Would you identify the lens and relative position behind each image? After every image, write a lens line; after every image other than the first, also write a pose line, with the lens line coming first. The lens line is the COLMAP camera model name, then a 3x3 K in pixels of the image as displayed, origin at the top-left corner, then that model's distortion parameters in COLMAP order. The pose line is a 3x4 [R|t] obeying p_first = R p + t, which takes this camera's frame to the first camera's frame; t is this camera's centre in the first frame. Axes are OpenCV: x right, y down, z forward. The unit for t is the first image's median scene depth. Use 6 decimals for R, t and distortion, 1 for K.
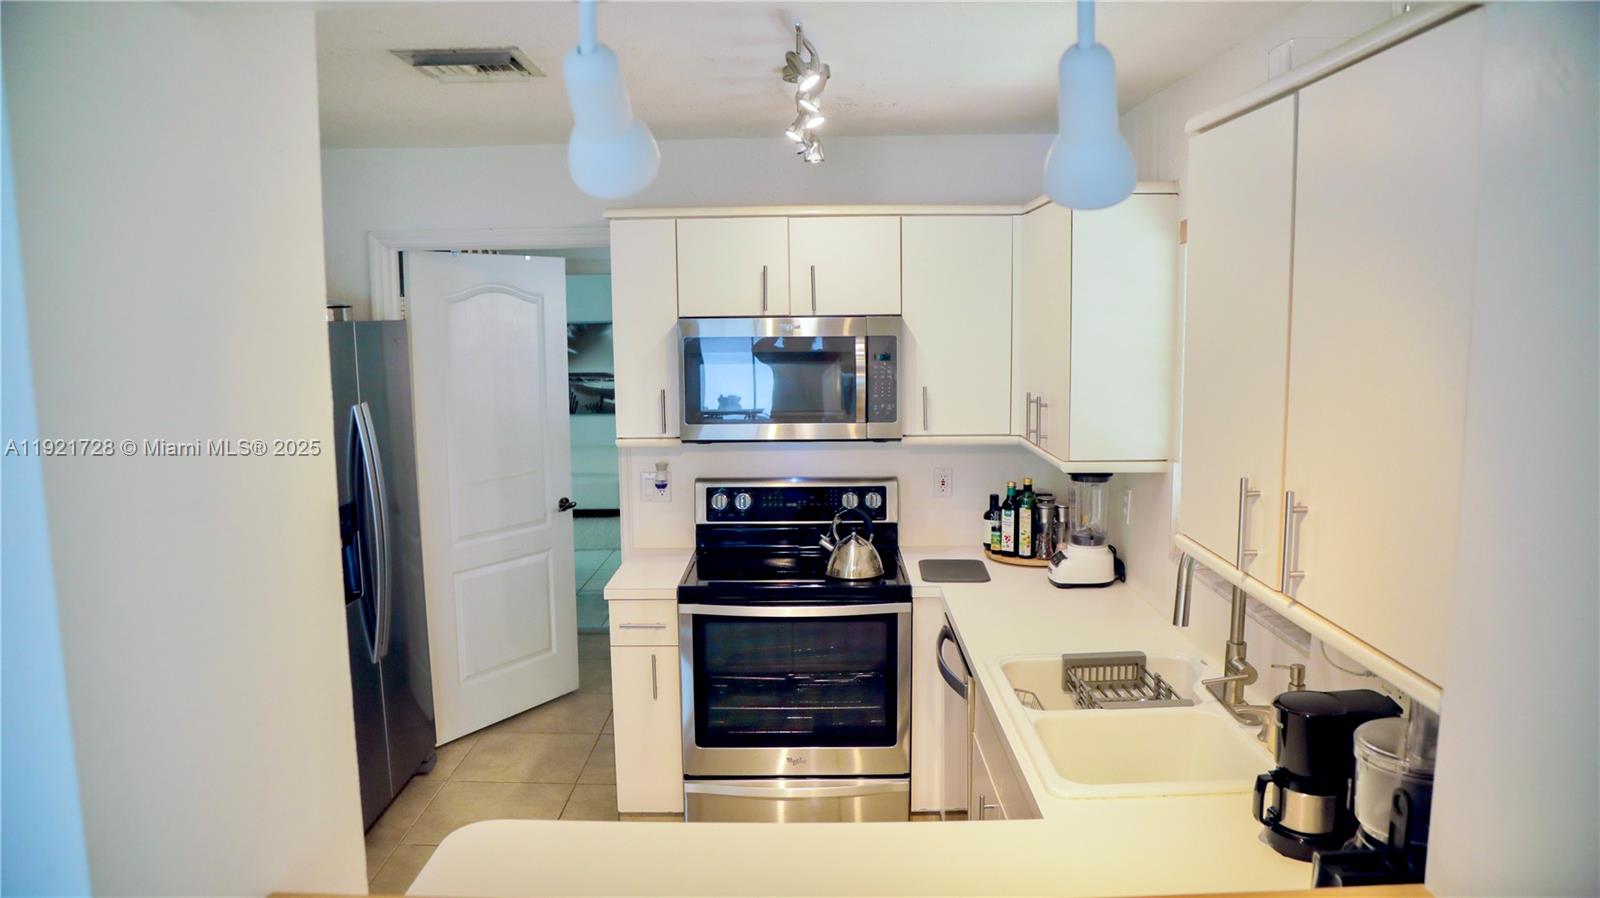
lens RADIAL K [[1099.8, 0, 806.2], [0, 1099.8, 452.1], [0, 0, 1]] dist [-0.118372, 0.066985]
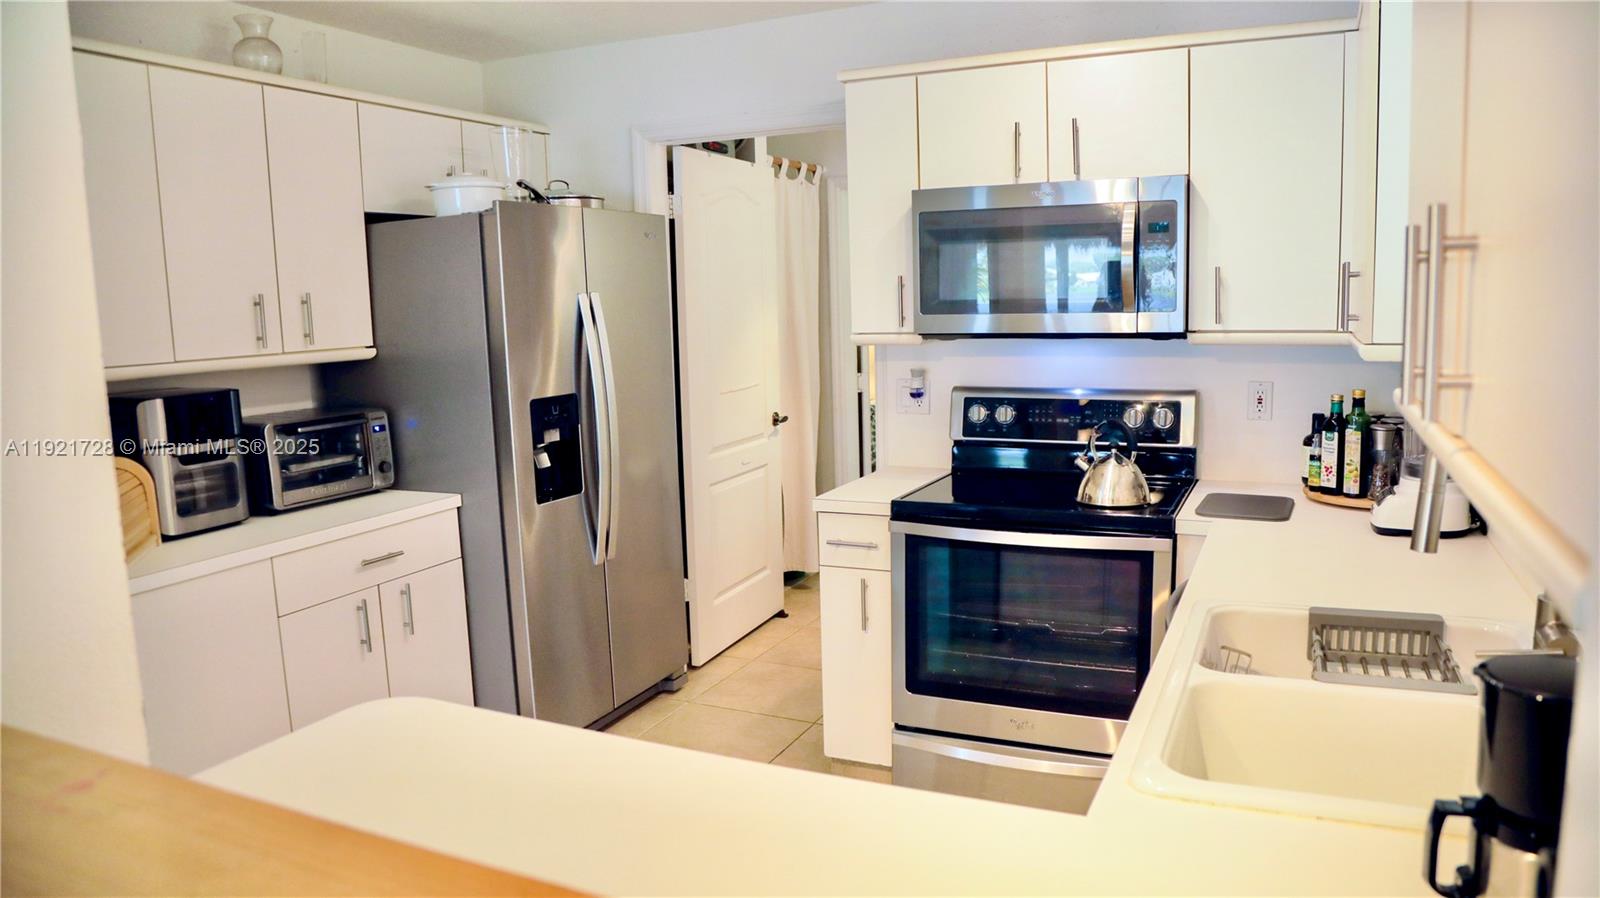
lens RADIAL K [[1099.8, 0, 797.3], [0, 1099.8, 443.7], [0, 0, 1]] dist [-0.118372, 0.066985]
pose [[0.908739, 0.043612, -0.415080, 0.160222], [-0.037412, 0.999034, 0.023060, 0.058642], [0.415684, -0.005427, 0.909493, 0.185220]]
